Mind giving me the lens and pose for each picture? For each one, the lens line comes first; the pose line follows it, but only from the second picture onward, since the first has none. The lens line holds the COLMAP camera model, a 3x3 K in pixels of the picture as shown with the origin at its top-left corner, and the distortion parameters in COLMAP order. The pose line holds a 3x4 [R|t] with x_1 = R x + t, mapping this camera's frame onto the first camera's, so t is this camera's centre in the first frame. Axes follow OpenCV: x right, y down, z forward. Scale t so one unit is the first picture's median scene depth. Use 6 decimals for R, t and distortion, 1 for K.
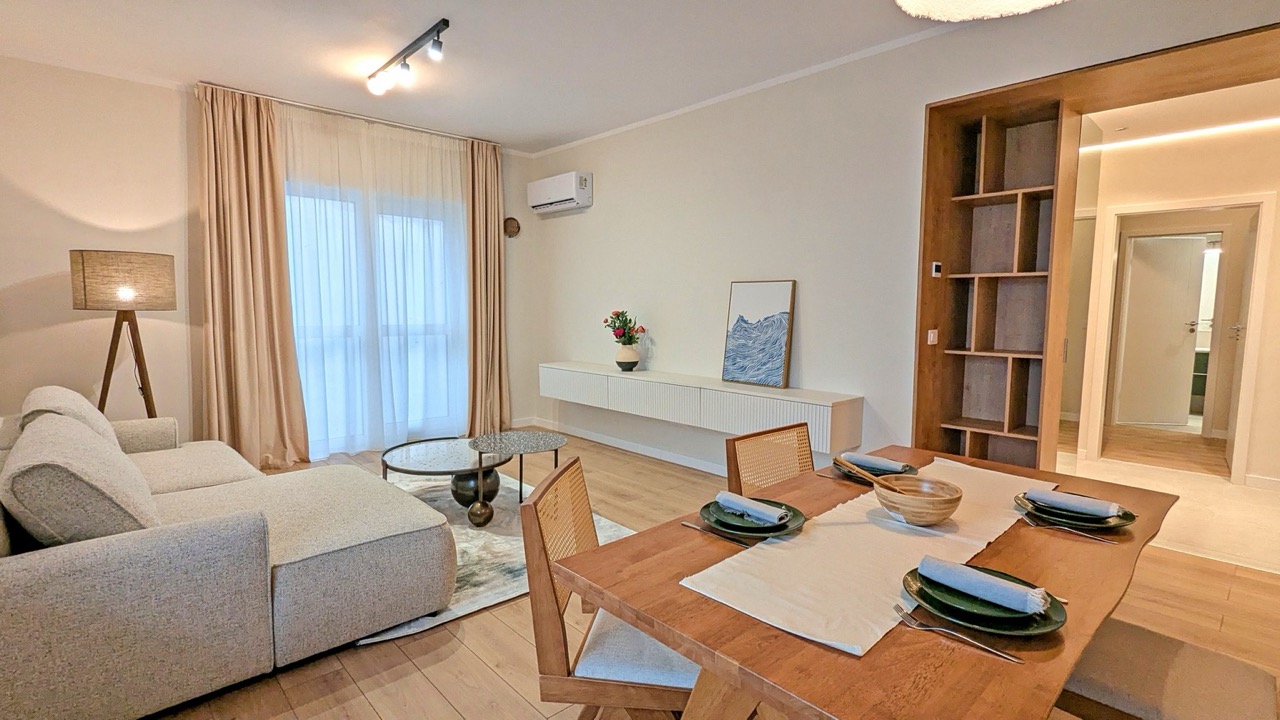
lens RADIAL K [[599.6, 0, 649.5], [0, 599.6, 365.7], [0, 0, 1]] dist [-0.001359, 0.001318]
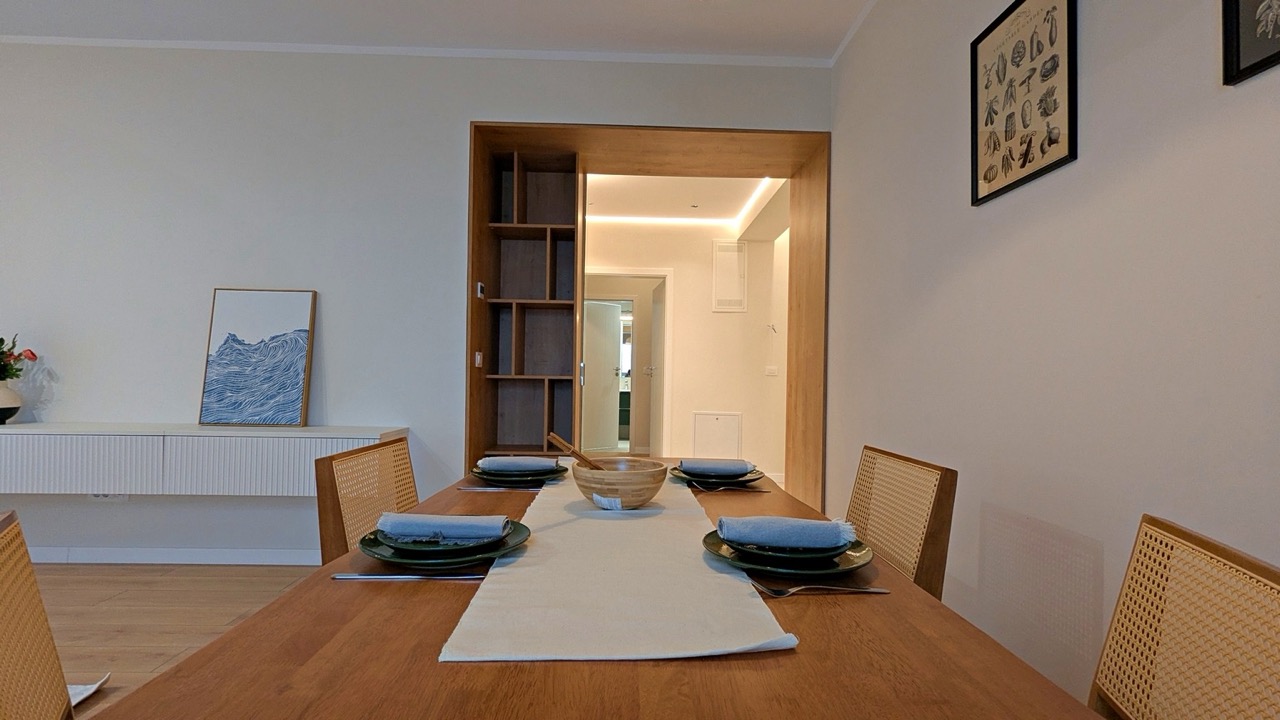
lens RADIAL K [[599.6, 0, 630.6], [0, 599.6, 362.7], [0, 0, 1]] dist [-0.001359, 0.001318]
pose [[0.670694, 0.024320, 0.741336, -0.066342], [0.064010, 0.993836, -0.090514, 0.051422], [-0.738967, 0.108160, 0.665003, 0.156426]]
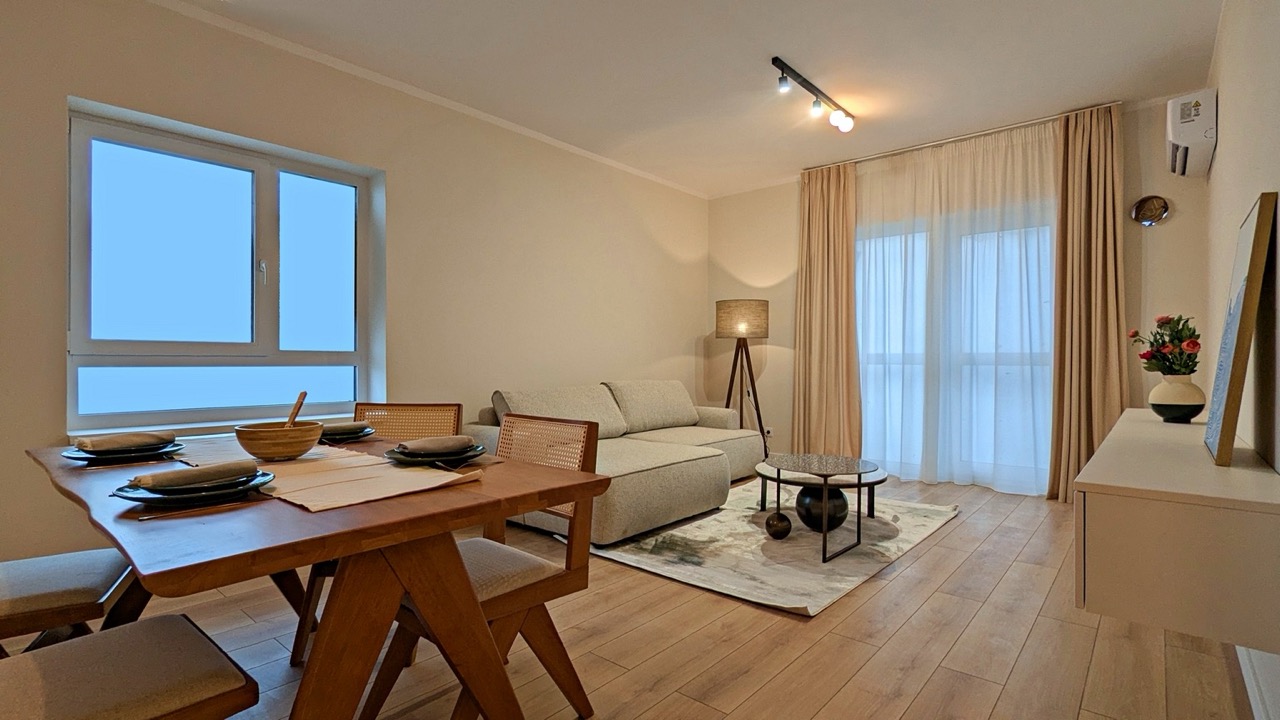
lens RADIAL K [[599.6, 0, 638.2], [0, 599.6, 362.2], [0, 0, 1]] dist [-0.001359, 0.001318]
pose [[0.109040, -0.006697, -0.994015, 0.559239], [-0.108467, 0.993926, -0.018595, 0.021958], [0.988102, 0.109845, 0.107651, 0.545363]]
